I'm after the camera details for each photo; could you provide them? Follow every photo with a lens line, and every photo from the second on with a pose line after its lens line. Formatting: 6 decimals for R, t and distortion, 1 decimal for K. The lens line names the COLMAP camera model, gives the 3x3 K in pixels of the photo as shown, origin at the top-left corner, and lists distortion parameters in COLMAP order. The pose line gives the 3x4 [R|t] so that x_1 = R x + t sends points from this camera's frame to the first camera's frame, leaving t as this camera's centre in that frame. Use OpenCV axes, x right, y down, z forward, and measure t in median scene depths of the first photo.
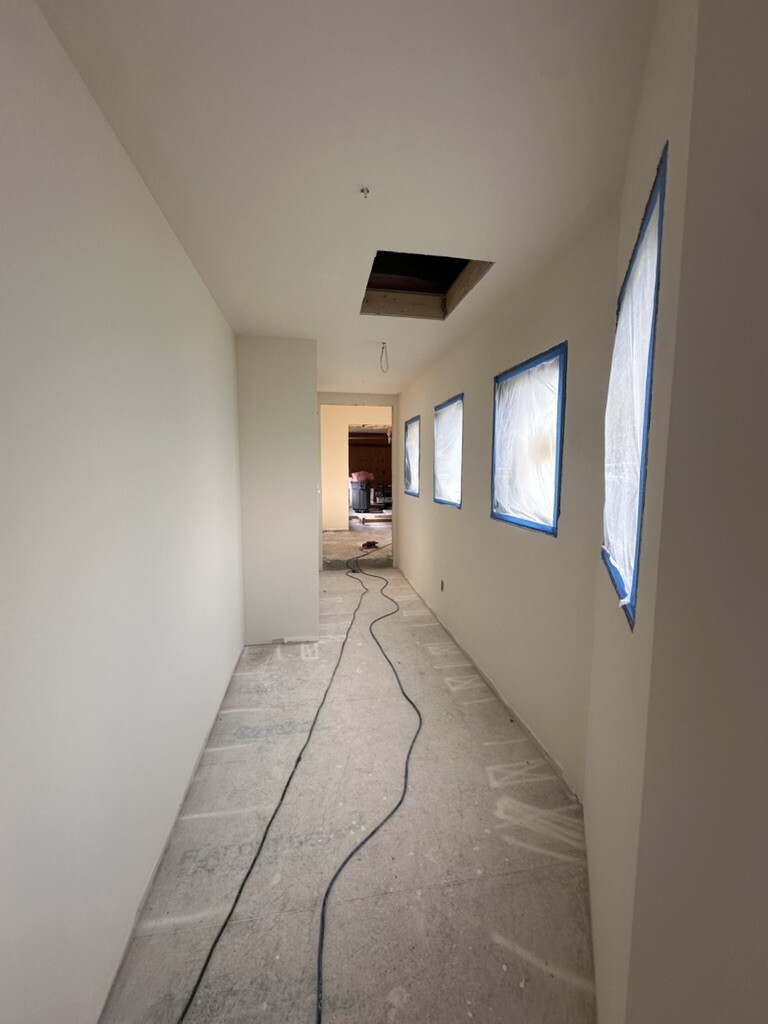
lens RADIAL K [[408.2, 0, 384.1], [0, 408.2, 509.9], [0, 0, 1]] dist [0.001187, -0.001462]
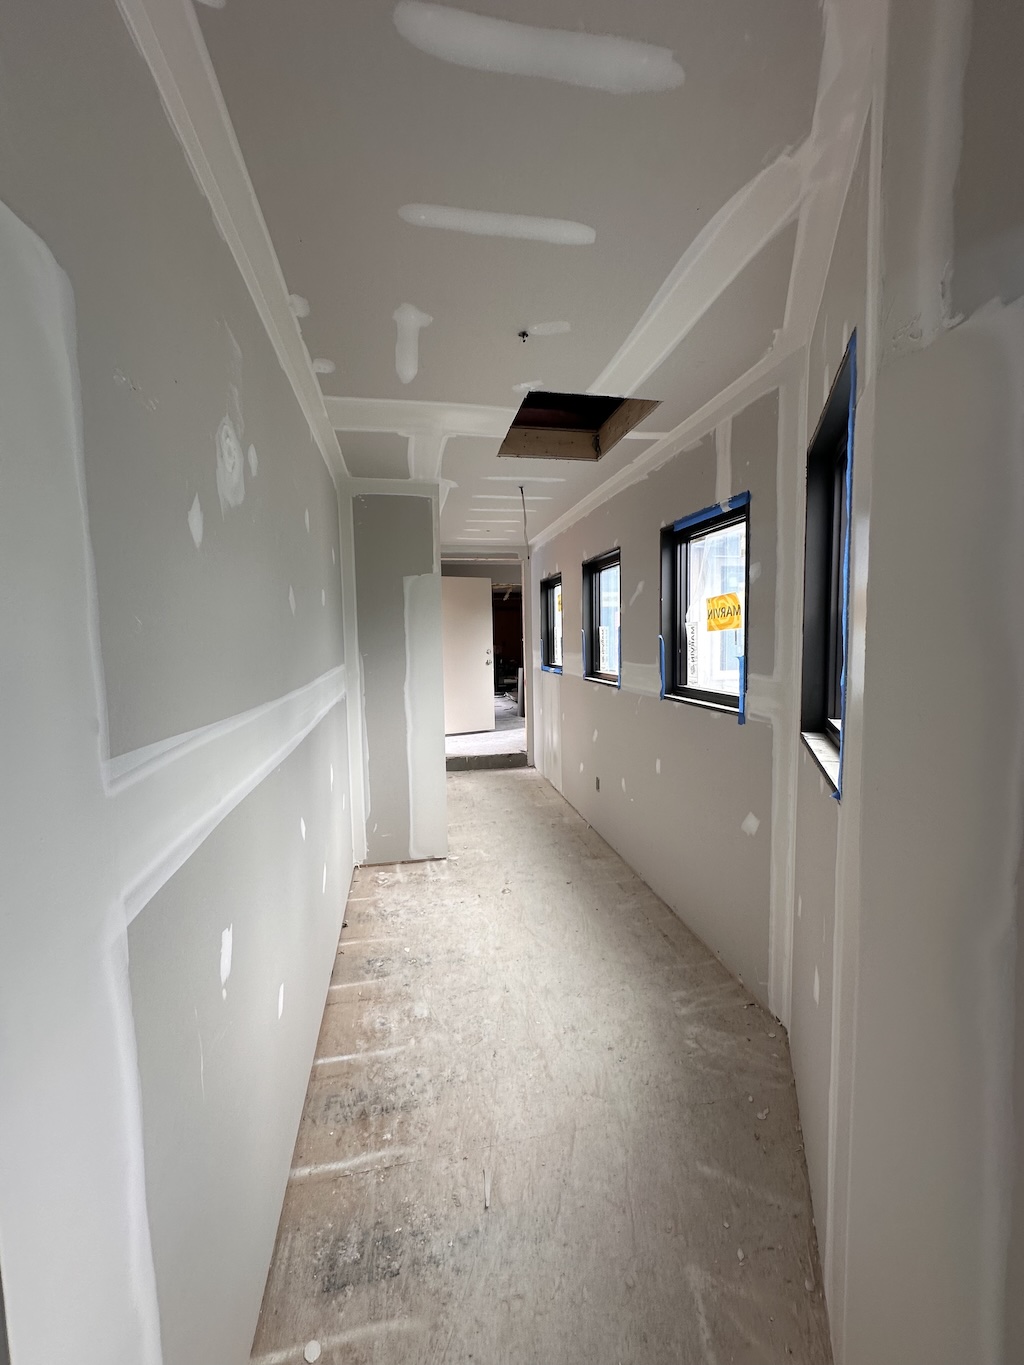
lens RADIAL K [[544.1, 0, 511.6], [0, 544.1, 681.4], [0, 0, 1]] dist [0.001187, -0.001462]
pose [[0.999321, -0.027239, 0.024813, -0.070735], [0.027770, 0.999387, -0.021320, 0.004086], [-0.024217, 0.021994, 0.999465, -0.102972]]
